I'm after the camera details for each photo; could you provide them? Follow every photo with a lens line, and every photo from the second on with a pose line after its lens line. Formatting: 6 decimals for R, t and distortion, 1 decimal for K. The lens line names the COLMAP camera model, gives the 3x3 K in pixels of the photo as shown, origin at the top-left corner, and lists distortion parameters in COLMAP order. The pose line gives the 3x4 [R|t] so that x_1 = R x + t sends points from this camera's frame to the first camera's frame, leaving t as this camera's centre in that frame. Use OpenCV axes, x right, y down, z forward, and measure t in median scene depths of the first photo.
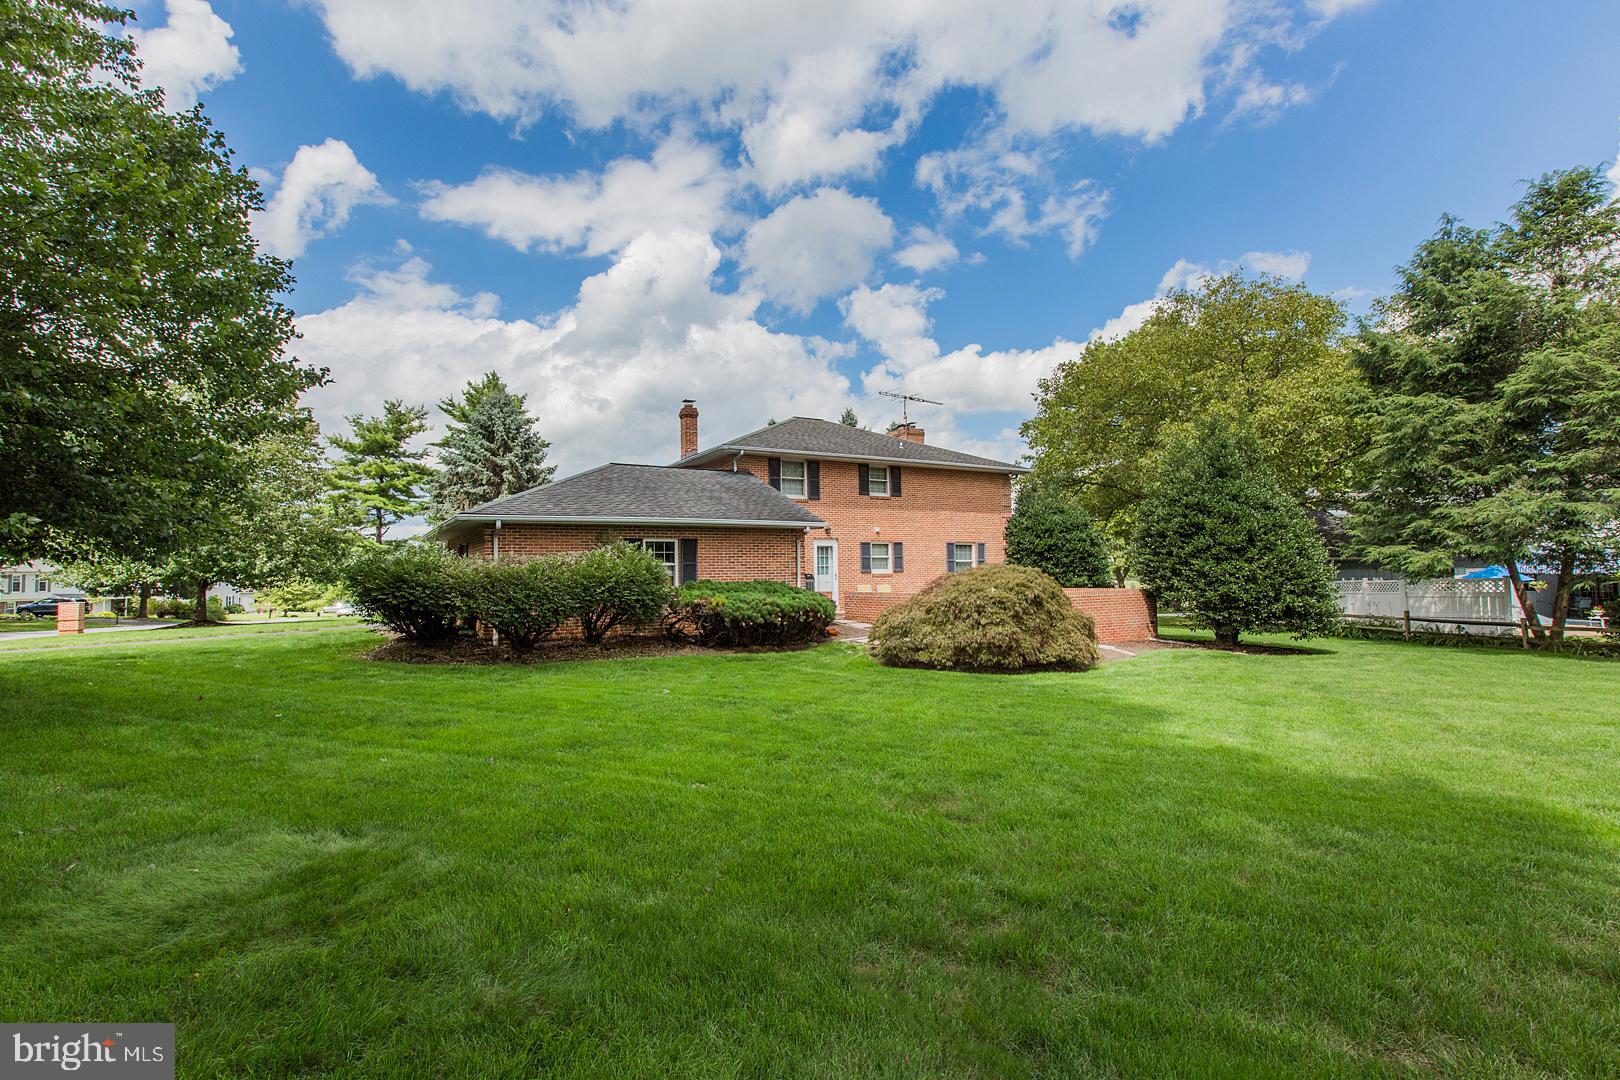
lens RADIAL K [[761.8, 0, 810.0], [0, 761.8, 540.0], [0, 0, 1]] dist [-0.007818, 0.000383]
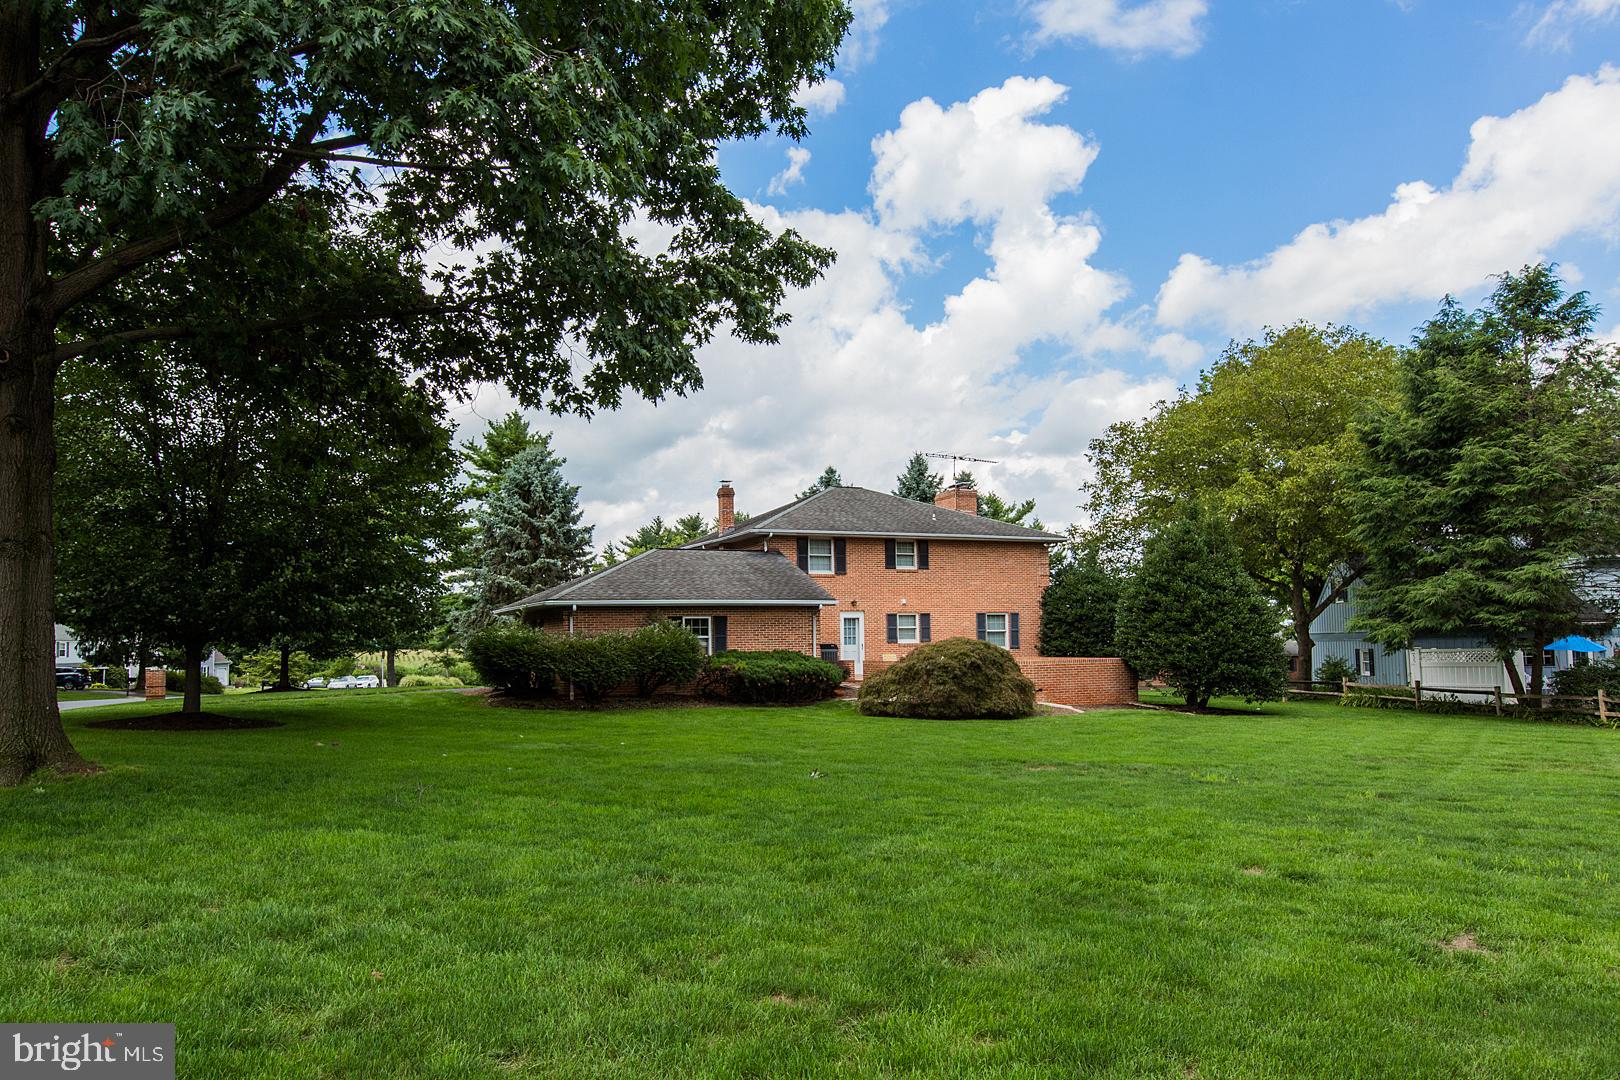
lens RADIAL K [[1127.8, 0, 810.0], [0, 1127.8, 540.0], [0, 0, 1]] dist [-0.010567, -0.000960]
pose [[0.994013, -0.009146, -0.108882, 0.156700], [0.004460, 0.999056, -0.043201, -0.038196], [0.109175, 0.042456, 0.993115, -0.674835]]
